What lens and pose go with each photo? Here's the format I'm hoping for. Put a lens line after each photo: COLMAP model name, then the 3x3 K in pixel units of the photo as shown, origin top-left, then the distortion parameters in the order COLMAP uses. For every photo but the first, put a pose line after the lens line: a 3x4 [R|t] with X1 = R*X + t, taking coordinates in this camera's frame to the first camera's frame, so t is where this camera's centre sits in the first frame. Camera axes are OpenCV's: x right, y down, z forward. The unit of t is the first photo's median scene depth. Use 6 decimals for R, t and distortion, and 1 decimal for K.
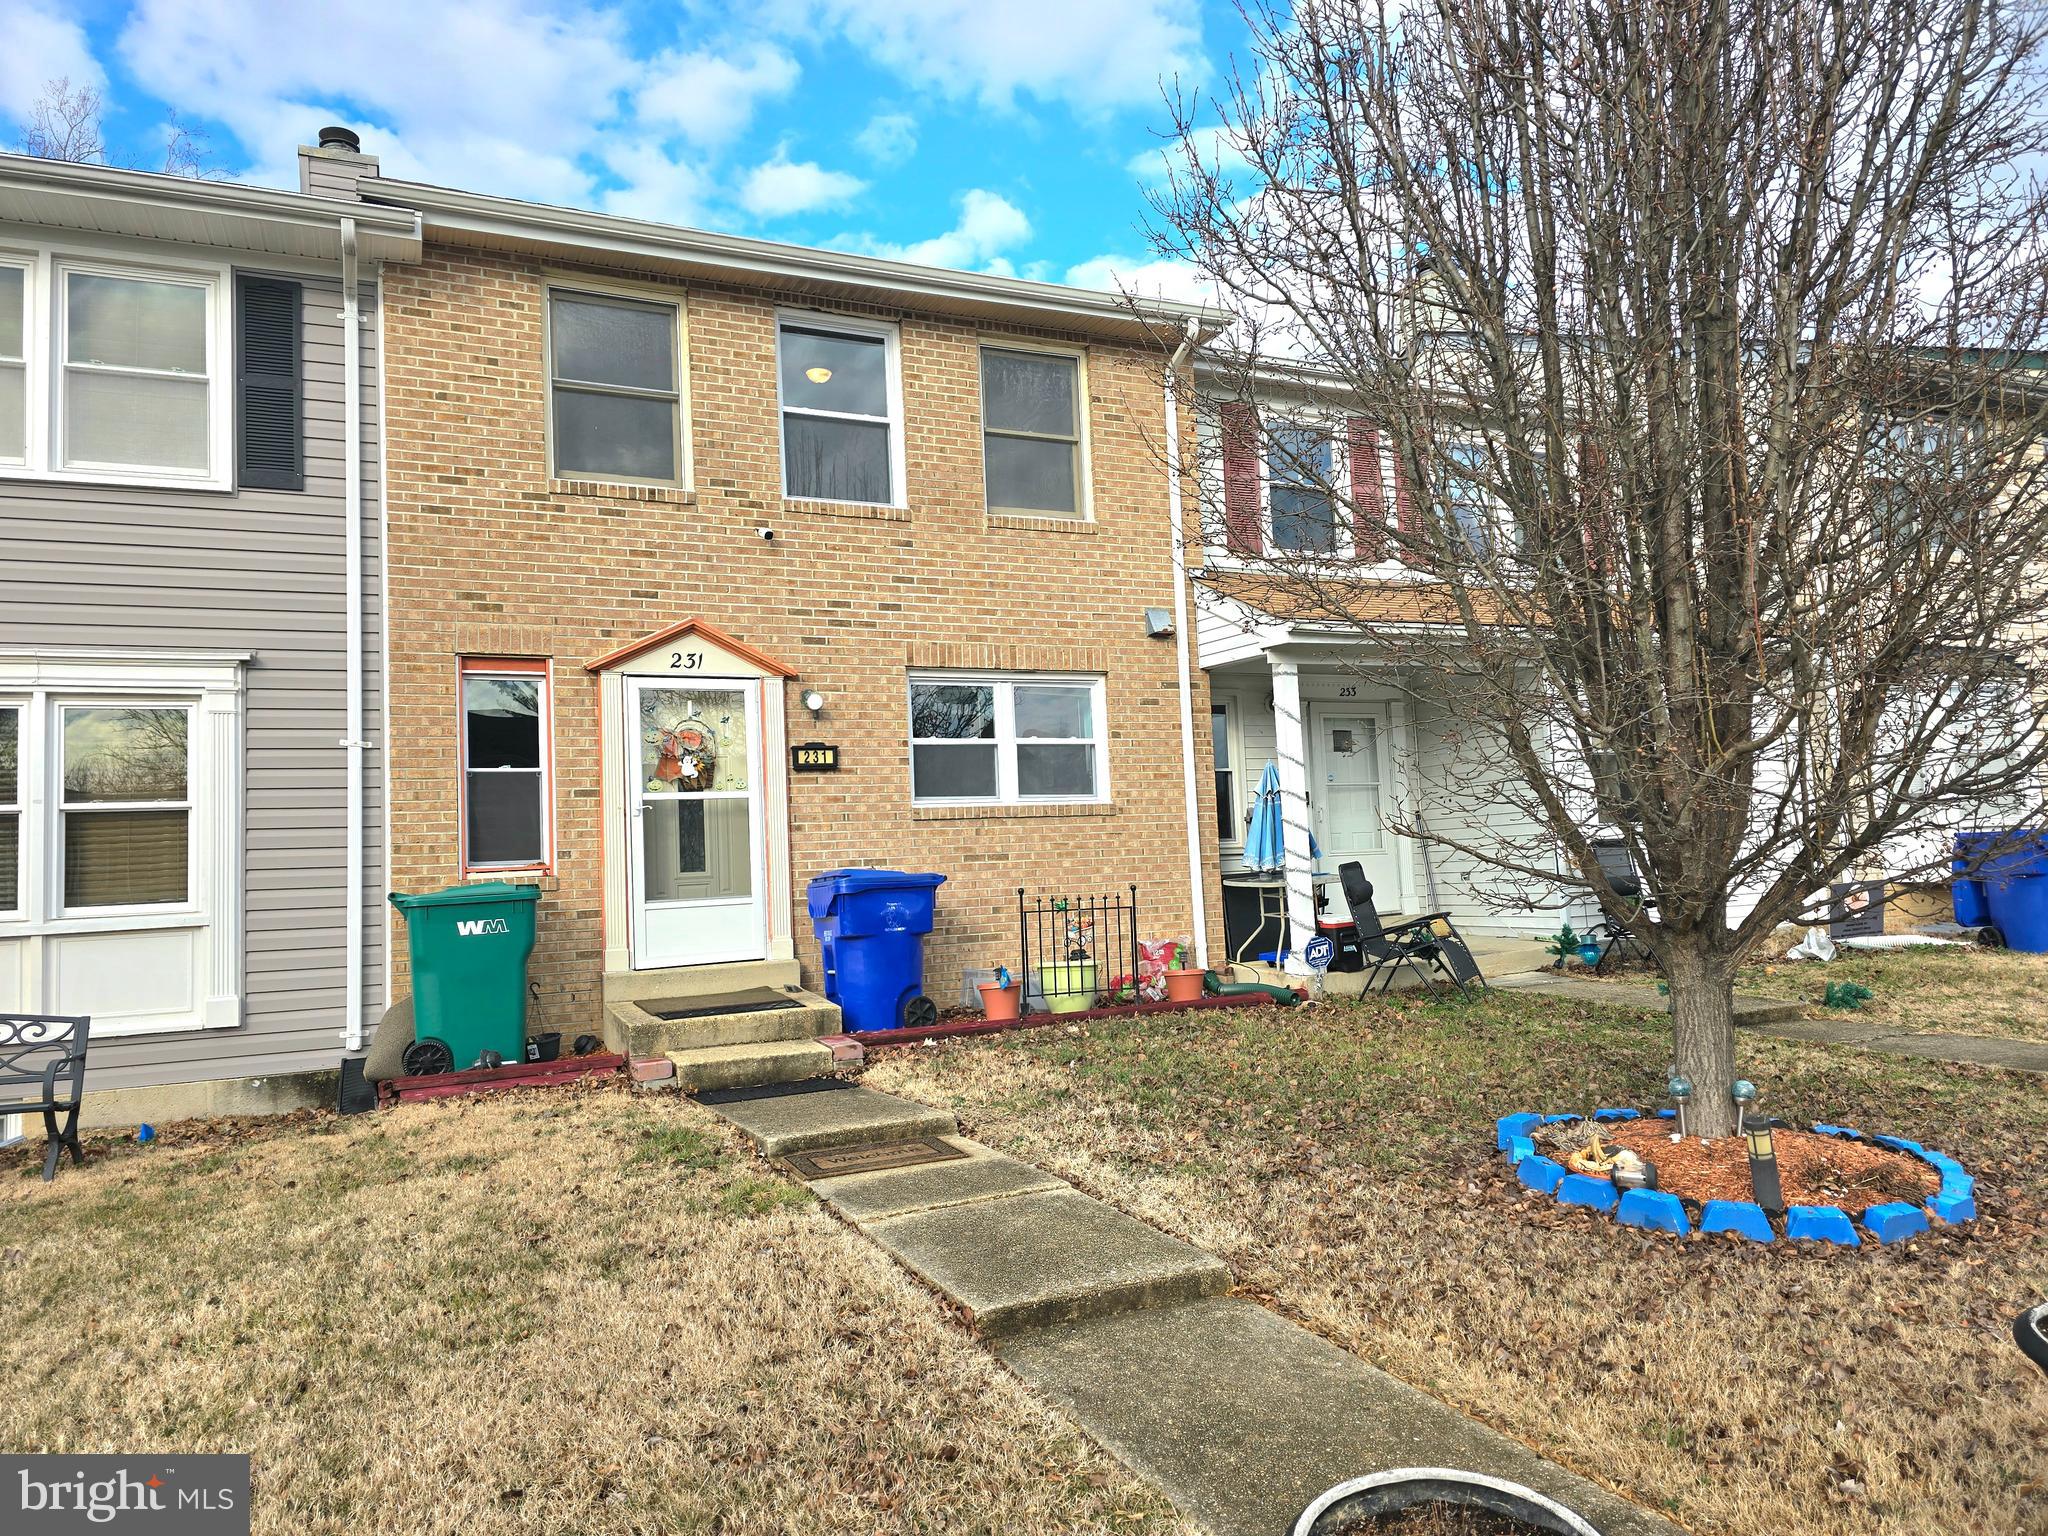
lens RADIAL K [[1372.6, 0, 1063.4], [0, 1372.6, 773.0], [0, 0, 1]] dist [0.064047, -0.052350]
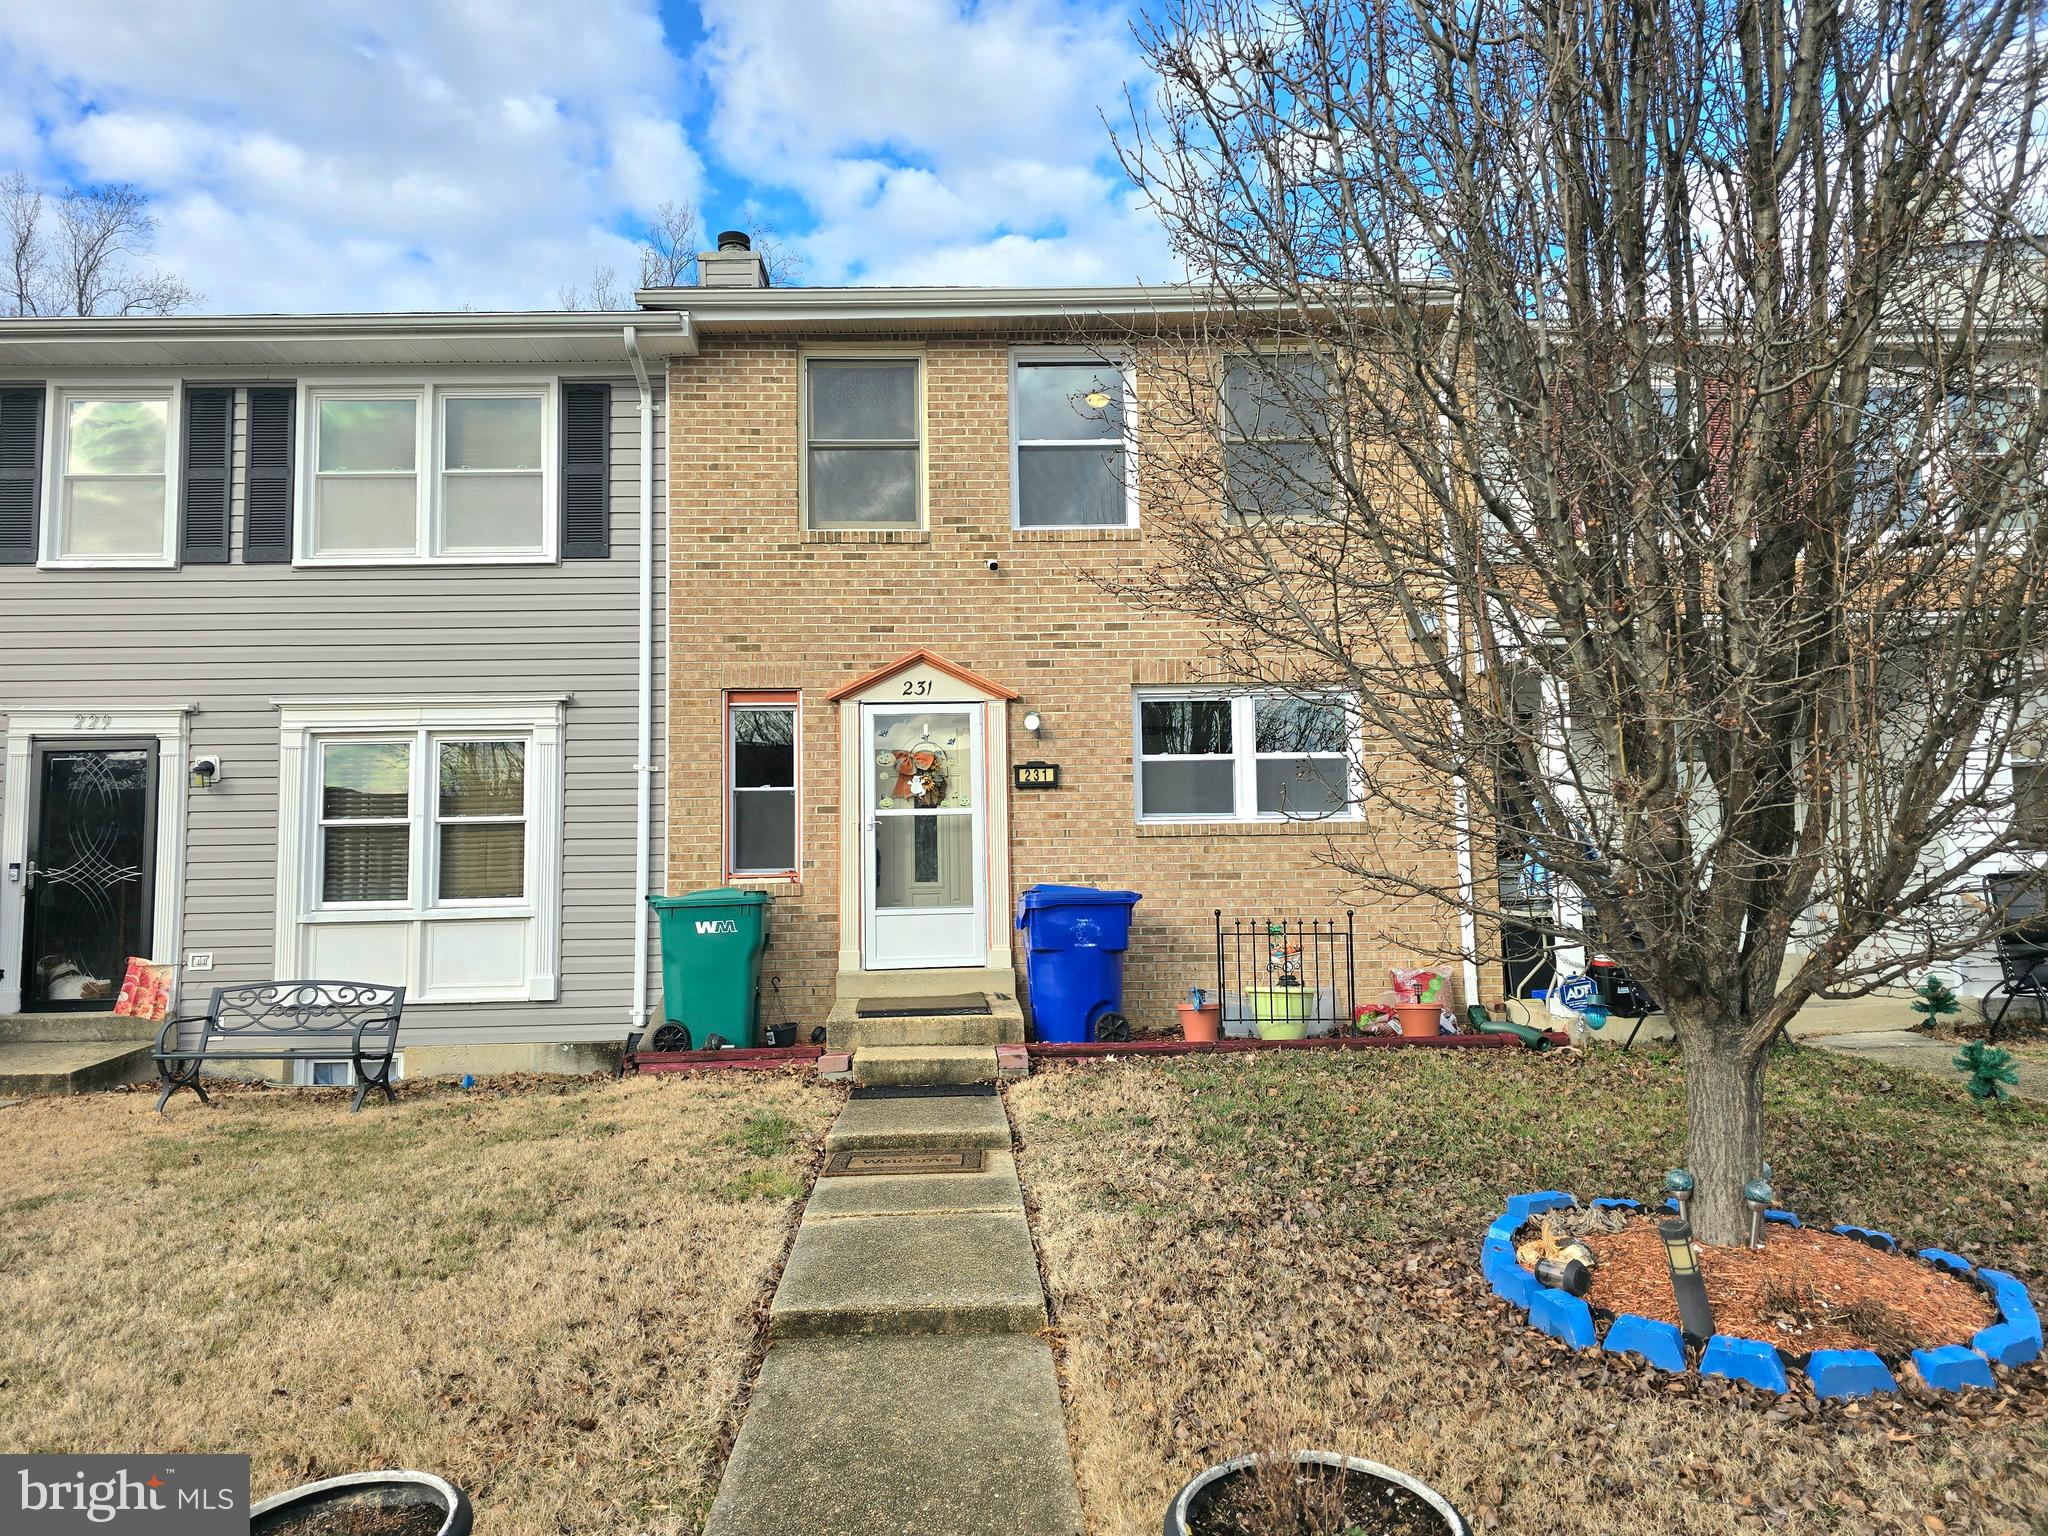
lens RADIAL K [[1372.6, 0, 964.1], [0, 1372.6, 782.4], [0, 0, 1]] dist [0.064047, -0.052350]
pose [[0.918814, -0.002095, -0.394686, 0.200074], [0.003608, 0.999989, 0.003090, -0.010973], [0.394675, -0.004263, 0.918811, 0.025647]]
